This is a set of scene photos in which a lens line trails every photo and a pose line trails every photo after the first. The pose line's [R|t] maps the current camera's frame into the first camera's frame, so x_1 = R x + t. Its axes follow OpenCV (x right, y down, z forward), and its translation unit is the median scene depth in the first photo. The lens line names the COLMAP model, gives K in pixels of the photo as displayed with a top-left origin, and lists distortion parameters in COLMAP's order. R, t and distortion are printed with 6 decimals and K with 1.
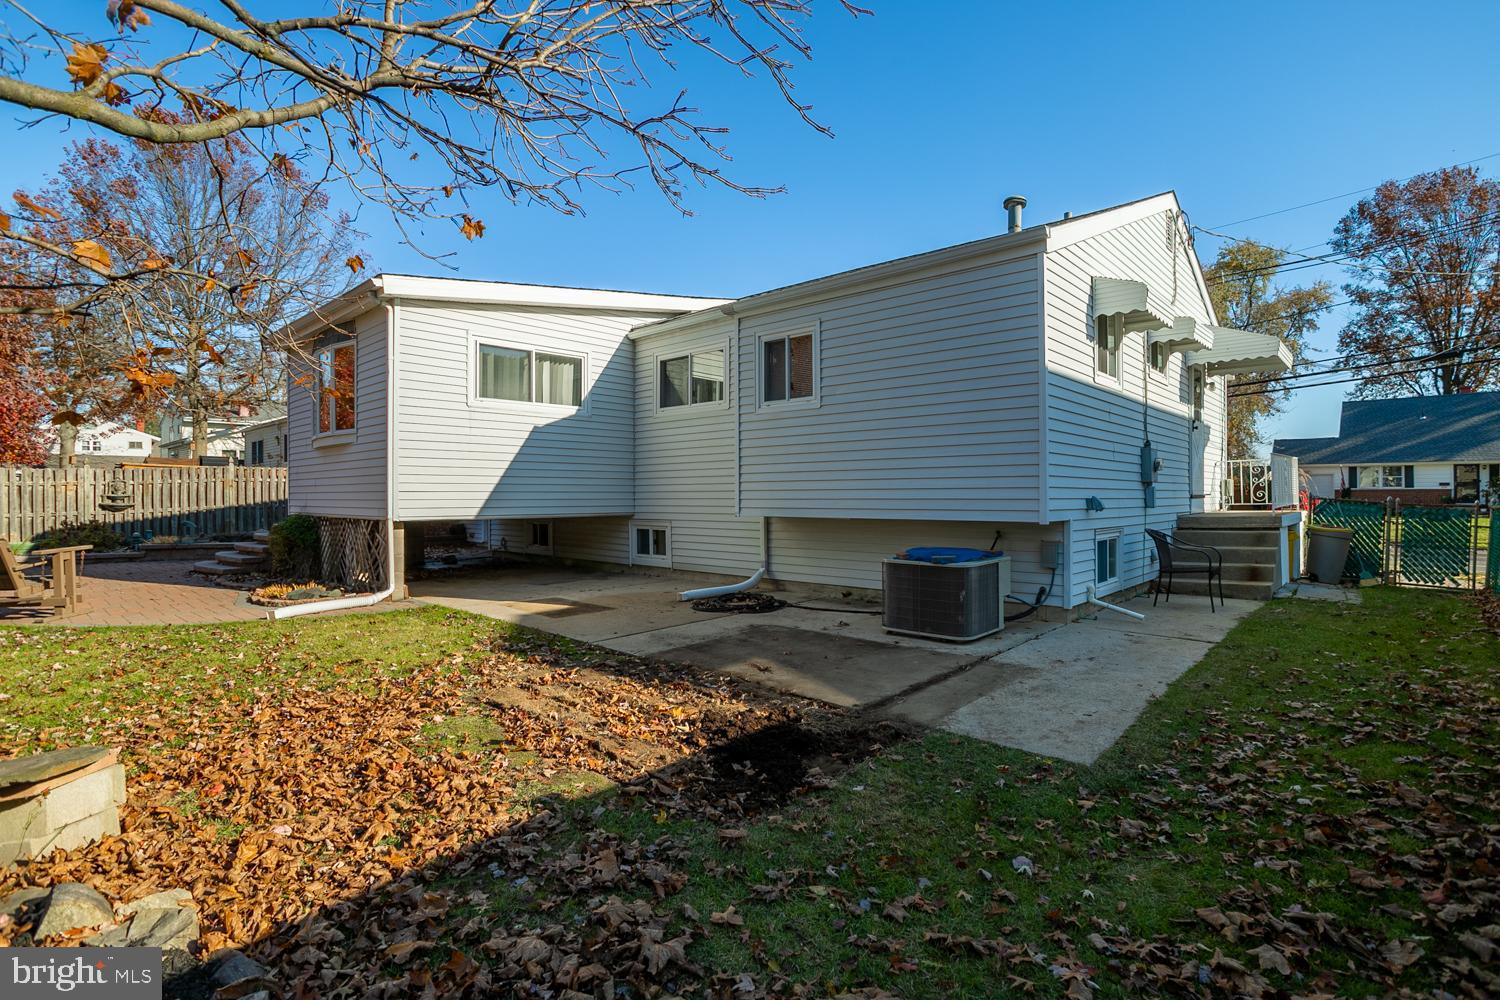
lens RADIAL K [[733.2, 0, 750.0], [0, 733.2, 500.0], [0, 0, 1]] dist [-0.044538, 0.028273]
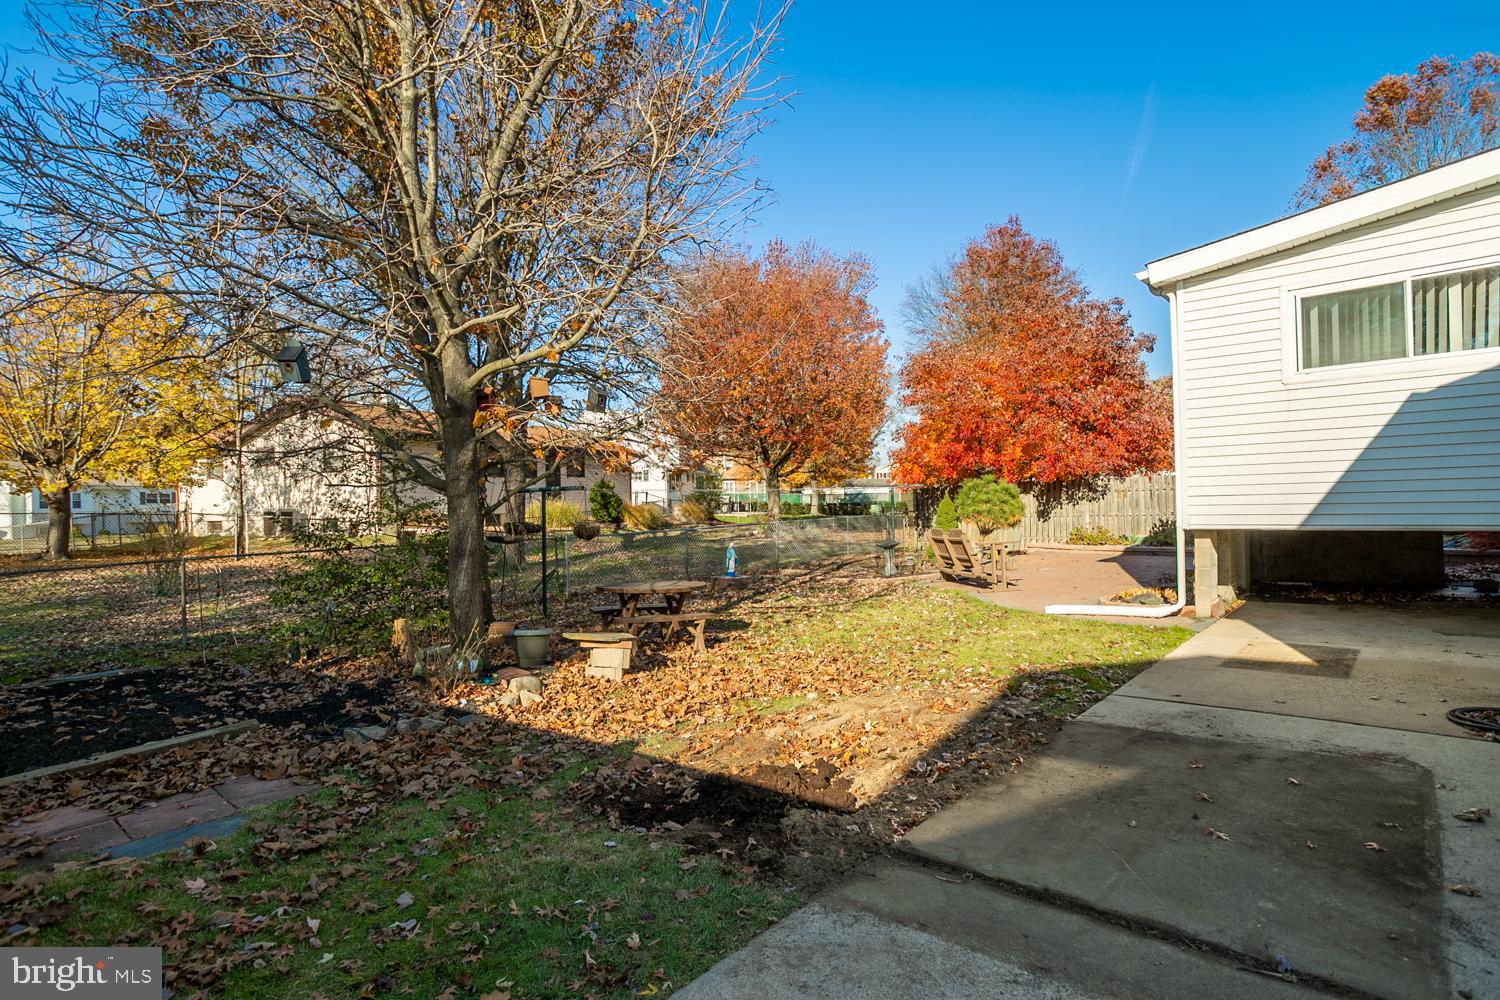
lens RADIAL K [[733.2, 0, 750.0], [0, 733.2, 500.0], [0, 0, 1]] dist [-0.044538, 0.028273]
pose [[0.042562, -0.005967, -0.999076, 0.394292], [0.012692, 0.999905, -0.005431, -0.008279], [0.999013, -0.012449, 0.042634, 0.428358]]
